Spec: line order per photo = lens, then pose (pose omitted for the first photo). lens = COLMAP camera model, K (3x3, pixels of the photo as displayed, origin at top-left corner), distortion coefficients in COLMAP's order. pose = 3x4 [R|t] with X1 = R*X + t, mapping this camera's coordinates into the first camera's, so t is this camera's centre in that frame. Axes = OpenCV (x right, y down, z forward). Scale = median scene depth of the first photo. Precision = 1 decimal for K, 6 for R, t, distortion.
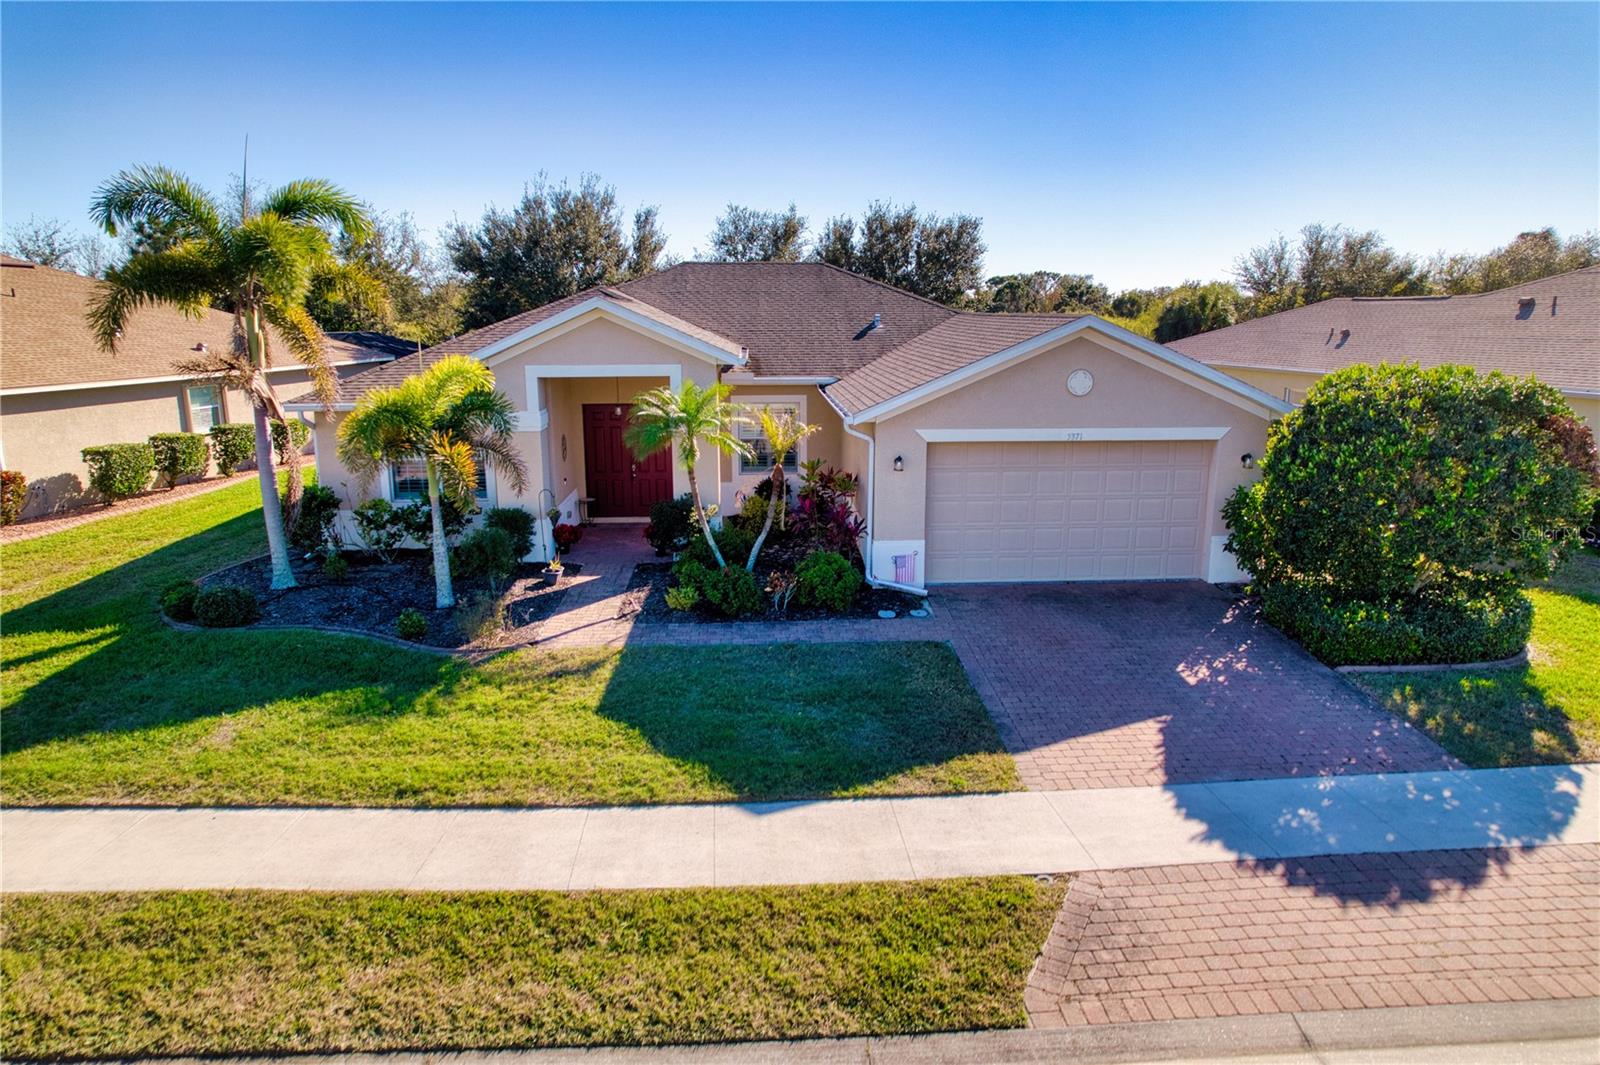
lens RADIAL K [[1012.9, 0, 800.0], [0, 1012.9, 532.5], [0, 0, 1]] dist [-0.083333, 0.070559]
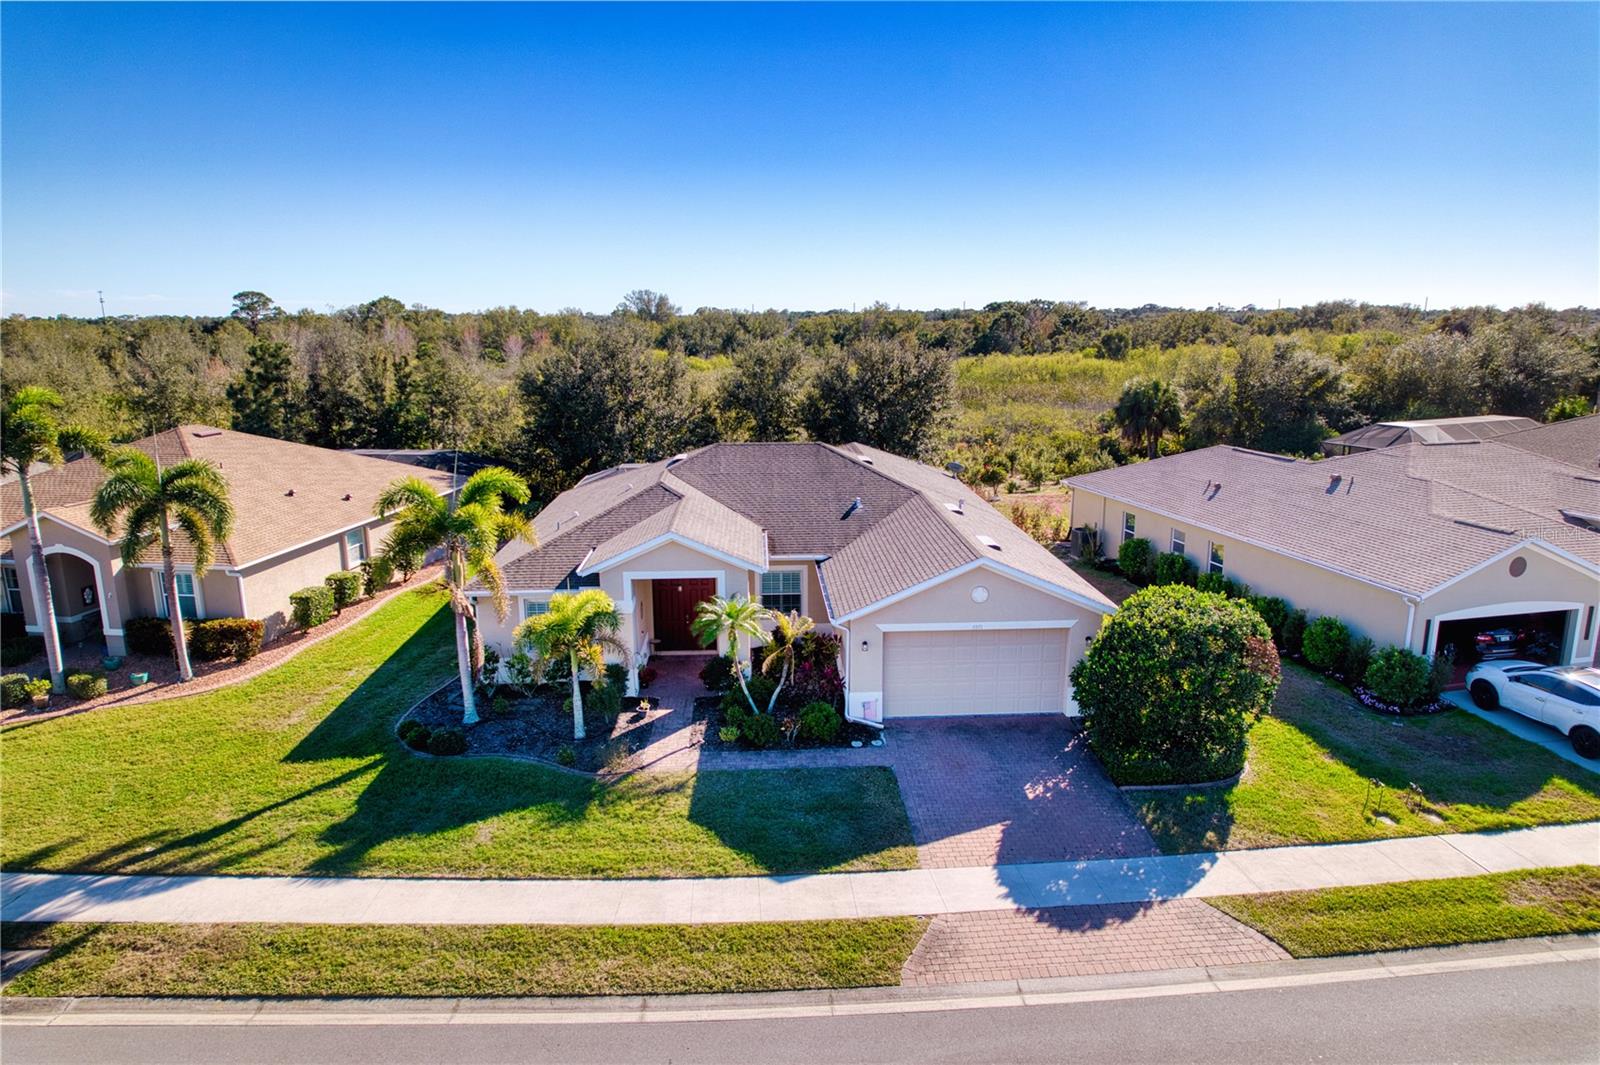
lens RADIAL K [[1012.9, 0, 800.0], [0, 1012.9, 532.5], [0, 0, 1]] dist [-0.083333, 0.070559]
pose [[0.999984, -0.002400, -0.005102, 0.005217], [0.002385, 0.999993, -0.002890, -0.292294], [0.005109, 0.002878, 0.999983, -0.705711]]
